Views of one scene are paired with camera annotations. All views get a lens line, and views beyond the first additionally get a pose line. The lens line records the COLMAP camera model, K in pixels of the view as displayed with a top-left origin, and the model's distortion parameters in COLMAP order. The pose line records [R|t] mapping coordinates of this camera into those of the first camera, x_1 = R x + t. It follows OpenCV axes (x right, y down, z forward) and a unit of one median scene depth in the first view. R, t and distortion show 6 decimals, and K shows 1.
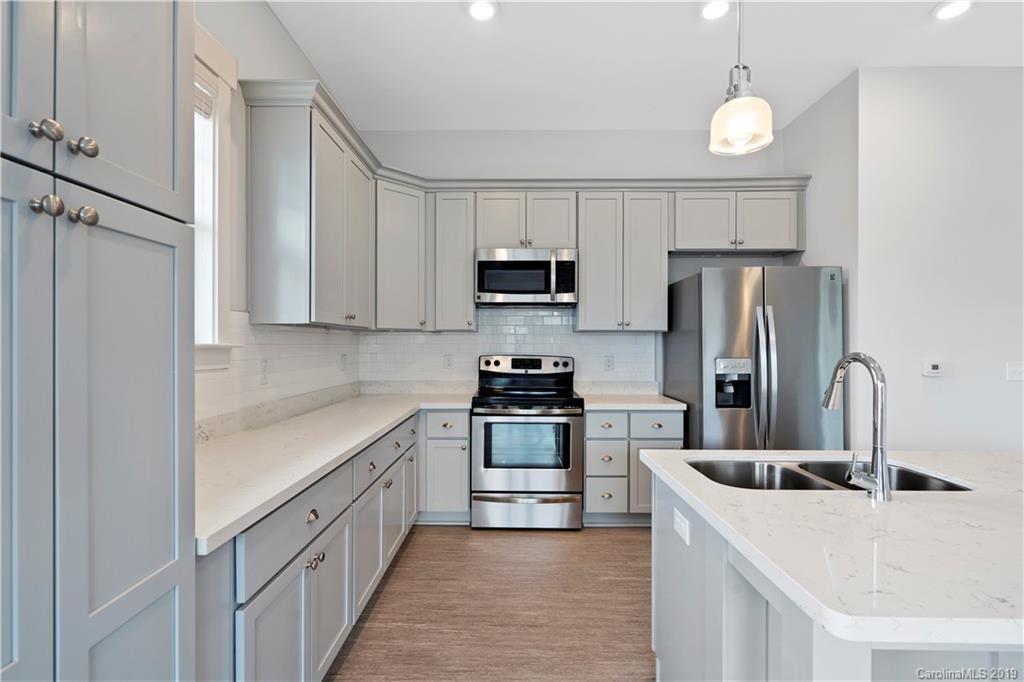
lens RADIAL K [[468.0, 0, 510.6], [0, 468.0, 338.2], [0, 0, 1]] dist [-0.003991, -0.000211]
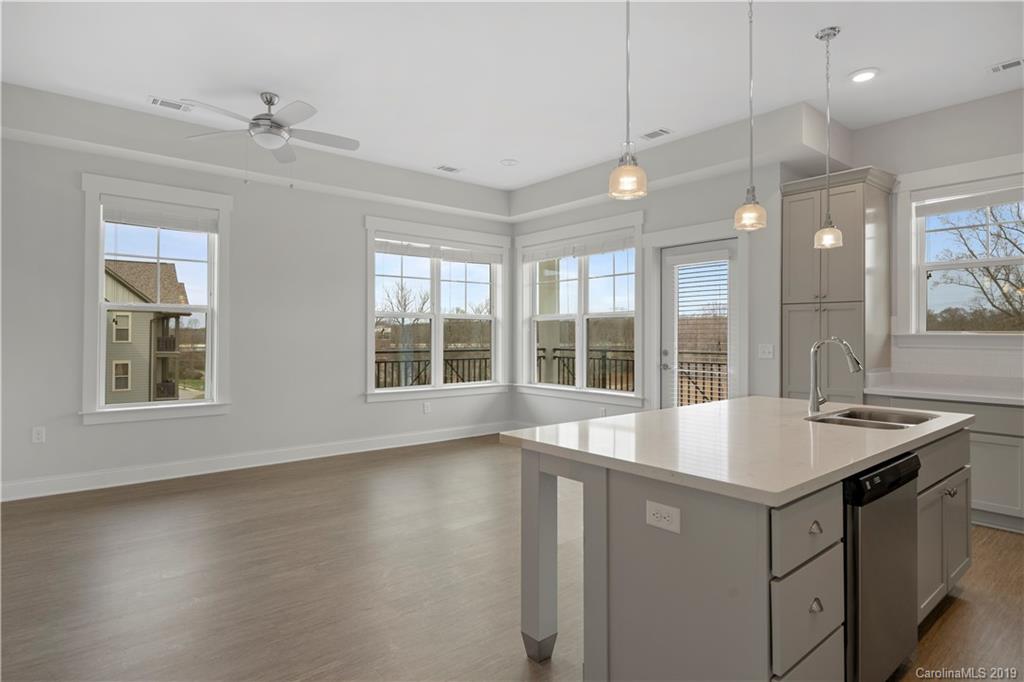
lens RADIAL K [[555.5, 0, 509.1], [0, 555.5, 328.5], [0, 0, 1]] dist [0.001687, -0.000506]
pose [[-0.762204, -0.010712, -0.647248, 1.188678], [0.001981, 0.999820, -0.018880, 0.013385], [0.647333, -0.015672, -0.762046, 0.707601]]
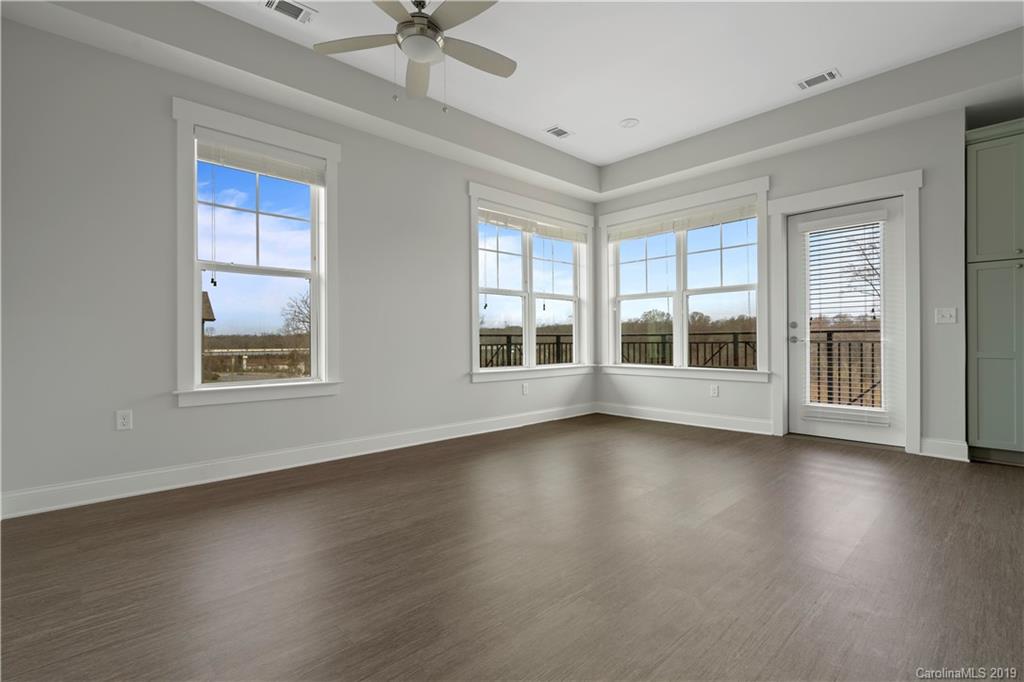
lens RADIAL K [[468.0, 0, 512.1], [0, 468.0, 338.3], [0, 0, 1]] dist [-0.003991, -0.000211]
pose [[-0.723153, 0.002019, -0.690685, 1.257635], [0.011162, 0.999899, -0.008763, 0.095228], [0.690598, -0.014046, -0.723103, 0.160195]]
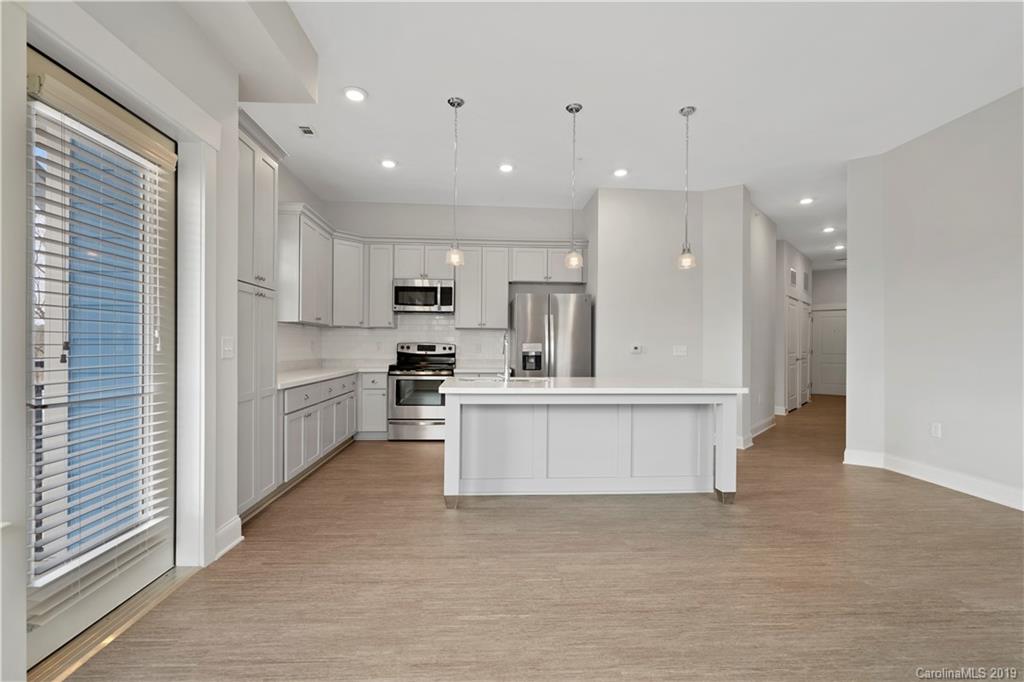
lens RADIAL K [[468.0, 0, 506.5], [0, 468.0, 343.2], [0, 0, 1]] dist [-0.003991, -0.000211]
pose [[0.997282, 0.005808, 0.073449, 0.208304], [-0.006036, 0.999978, 0.002885, 0.033557], [-0.073431, -0.003321, 0.997295, -0.711917]]
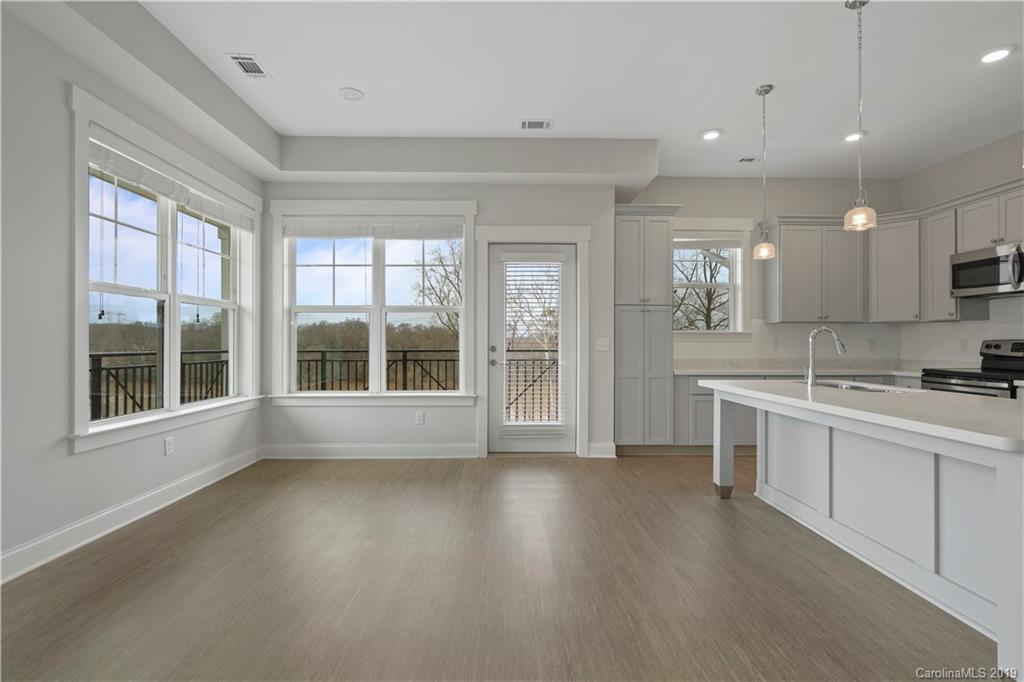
lens RADIAL K [[468.0, 0, 507.7], [0, 468.0, 340.5], [0, 0, 1]] dist [-0.003991, -0.000211]
pose [[0.025549, -0.006264, -0.999654, 1.157840], [0.006486, 0.999960, -0.006100, 0.039724], [0.999653, -0.006328, 0.025588, -0.235322]]
